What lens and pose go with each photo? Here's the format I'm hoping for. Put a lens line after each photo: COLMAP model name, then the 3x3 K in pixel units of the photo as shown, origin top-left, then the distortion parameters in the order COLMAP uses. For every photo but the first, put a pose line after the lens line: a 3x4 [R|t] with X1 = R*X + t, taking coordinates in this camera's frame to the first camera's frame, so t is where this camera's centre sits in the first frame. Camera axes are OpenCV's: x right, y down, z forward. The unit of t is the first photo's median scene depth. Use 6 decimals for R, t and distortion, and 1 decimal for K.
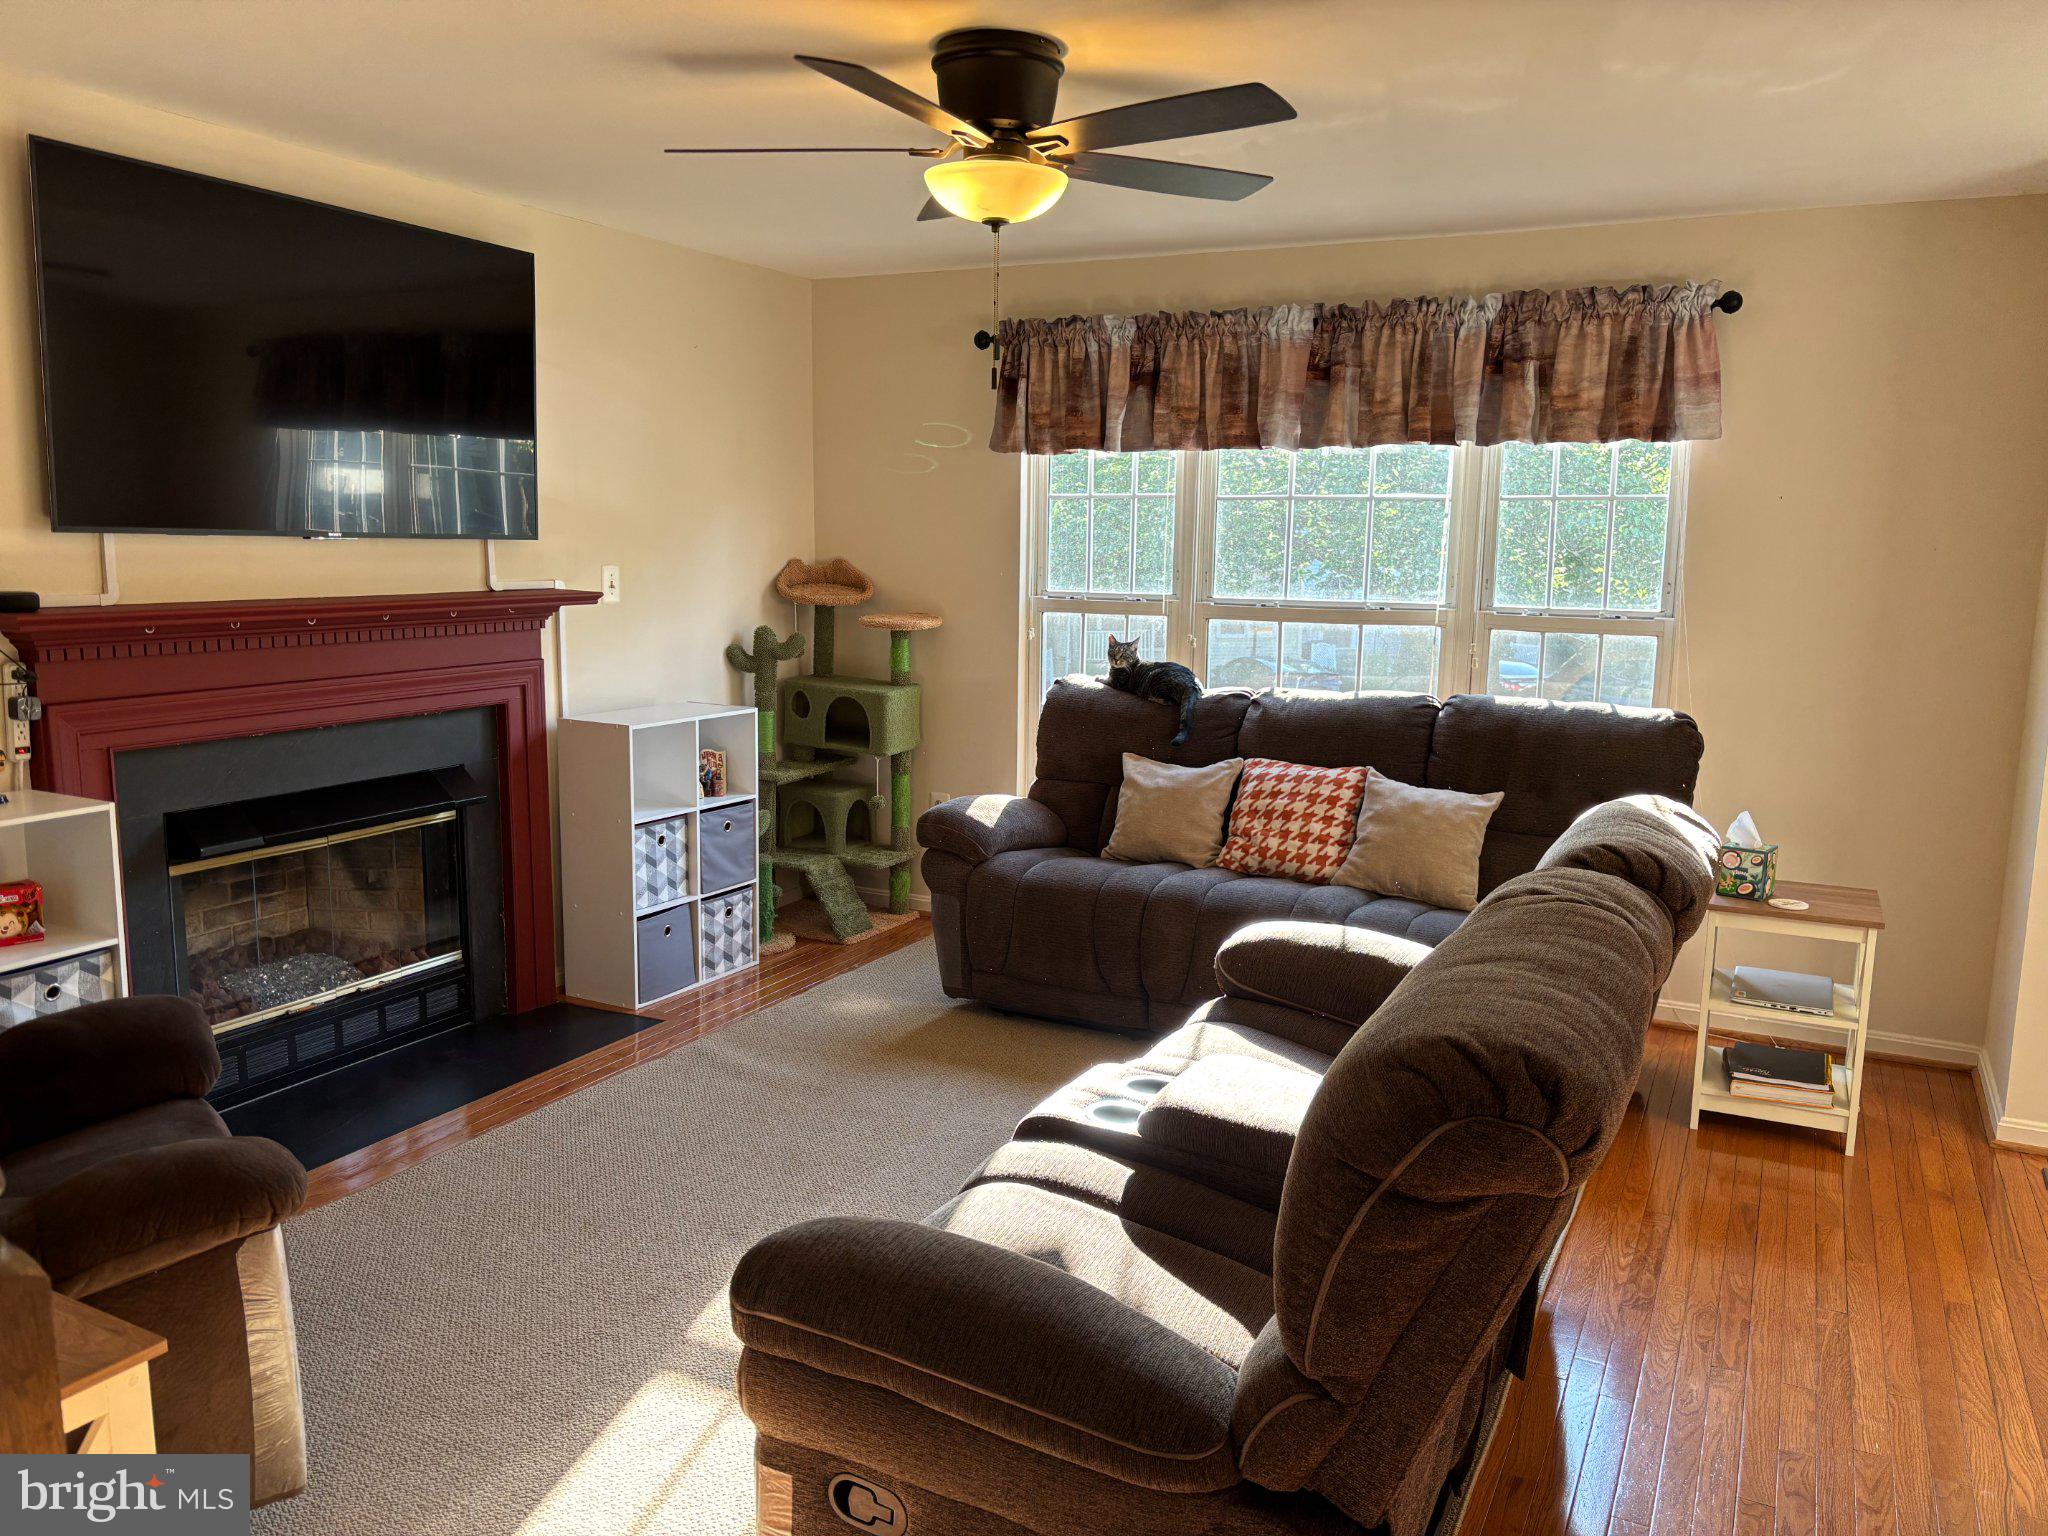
lens RADIAL K [[1569.0, 0, 1019.2], [0, 1569.0, 780.5], [0, 0, 1]] dist [0.044799, -0.049732]
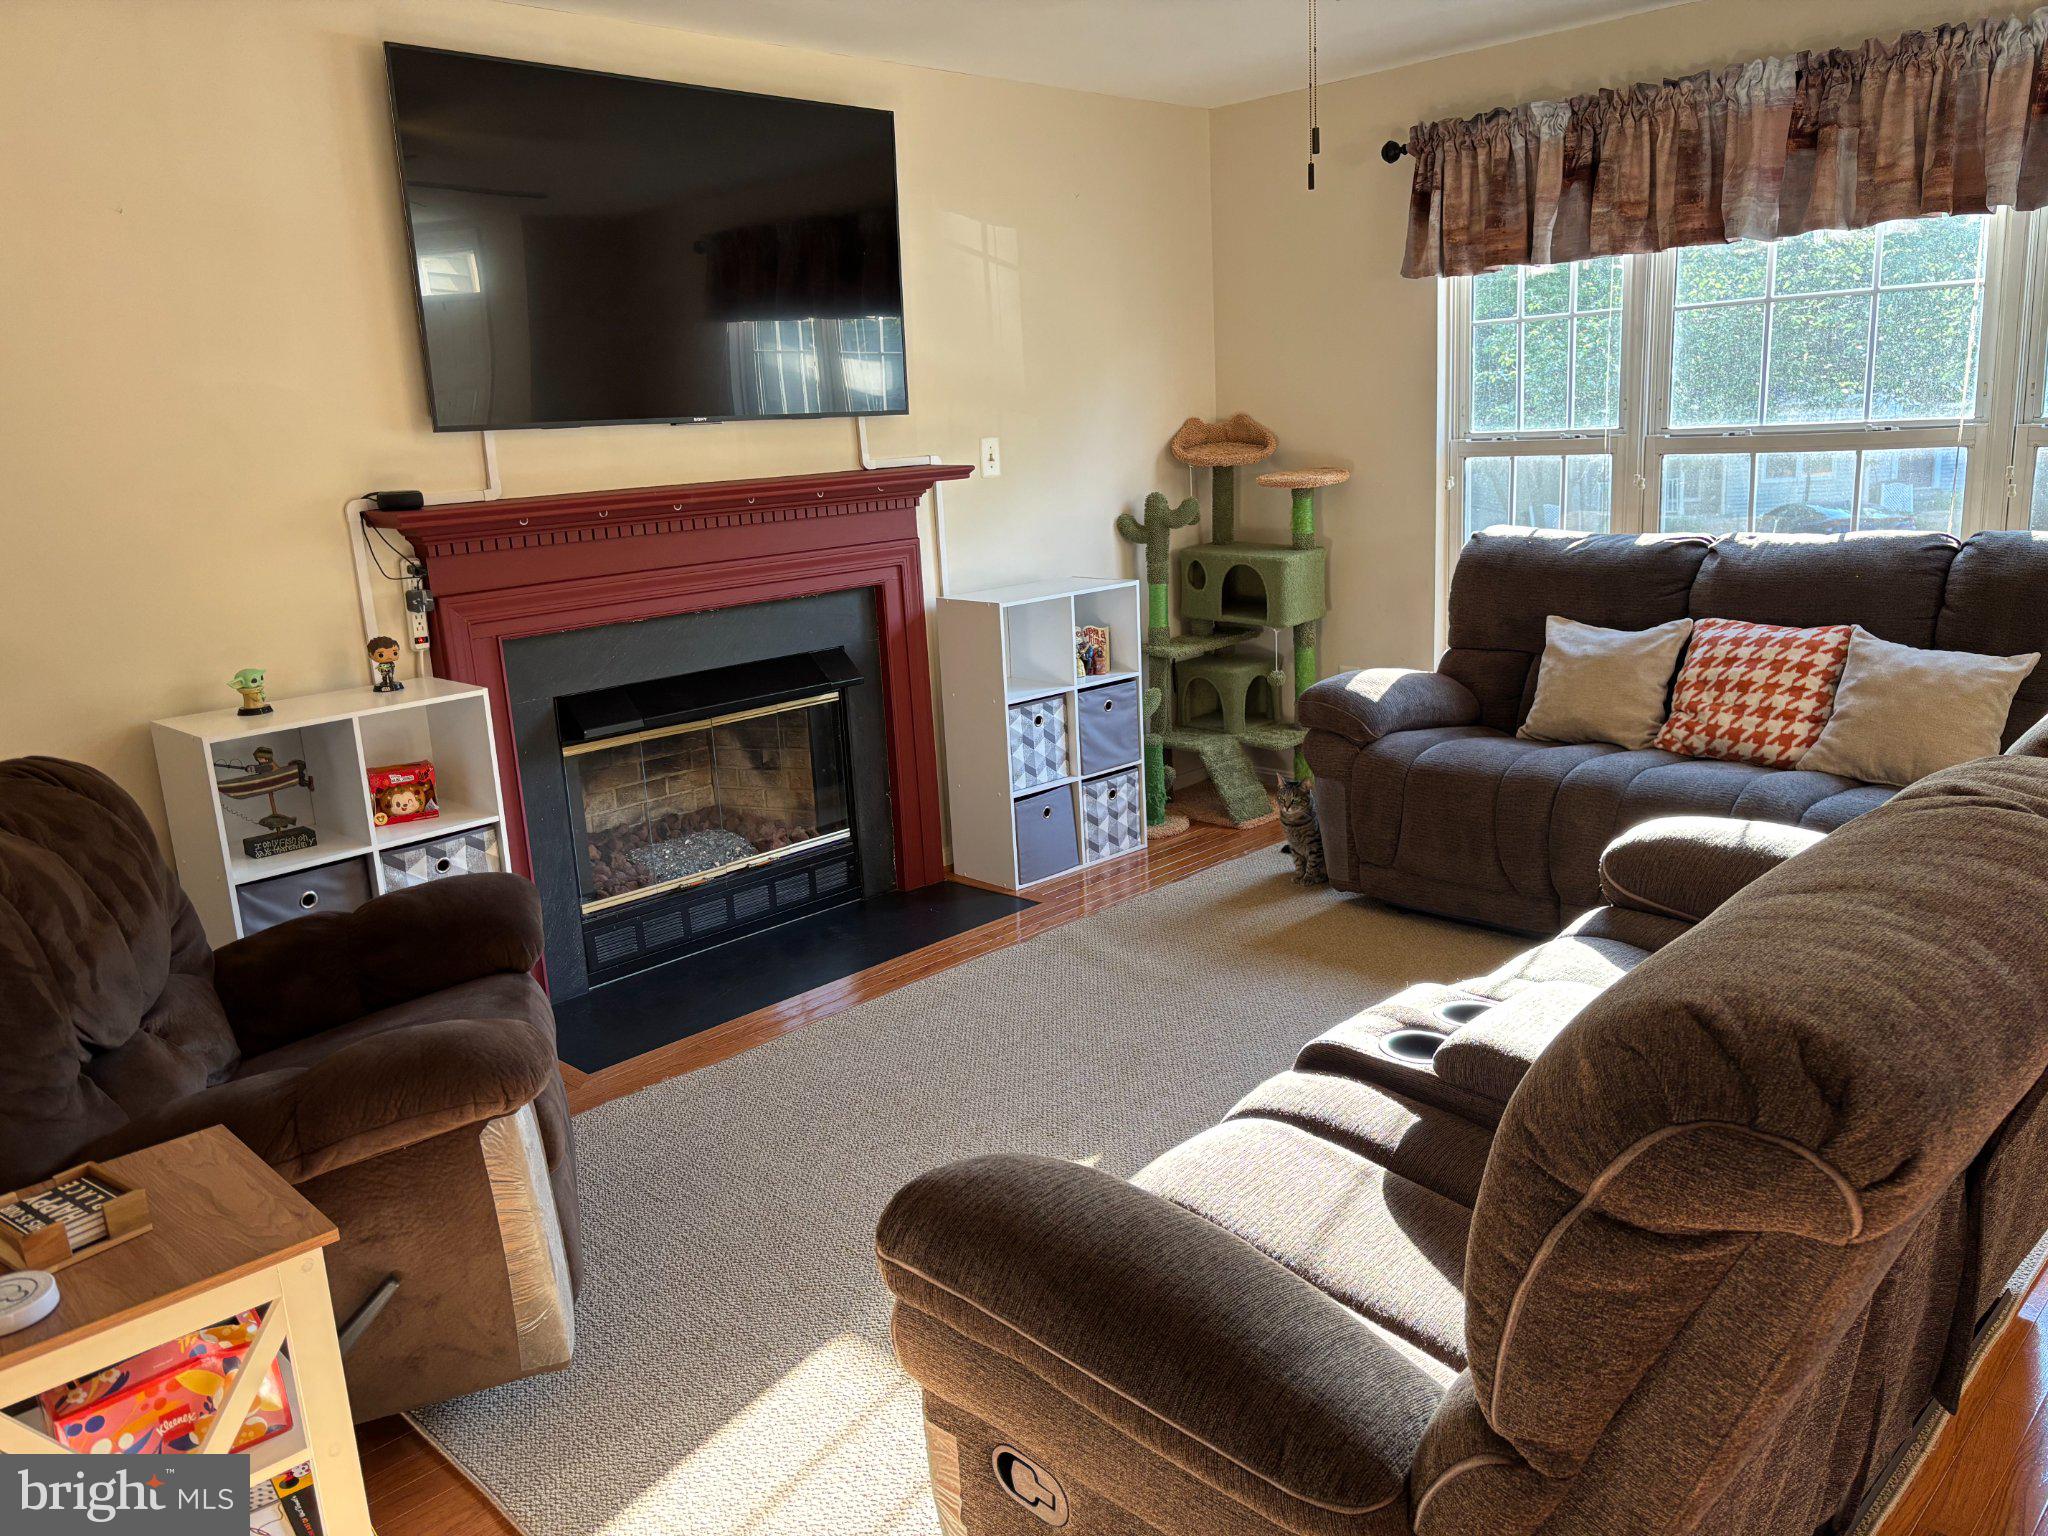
lens RADIAL K [[1569.0, 0, 1016.6], [0, 1569.0, 774.8], [0, 0, 1]] dist [0.044799, -0.049732]
pose [[0.949191, 0.005814, -0.314647, 0.069051], [0.018018, 0.997185, 0.072779, 0.001028], [0.314185, -0.074750, 0.946415, 0.080342]]
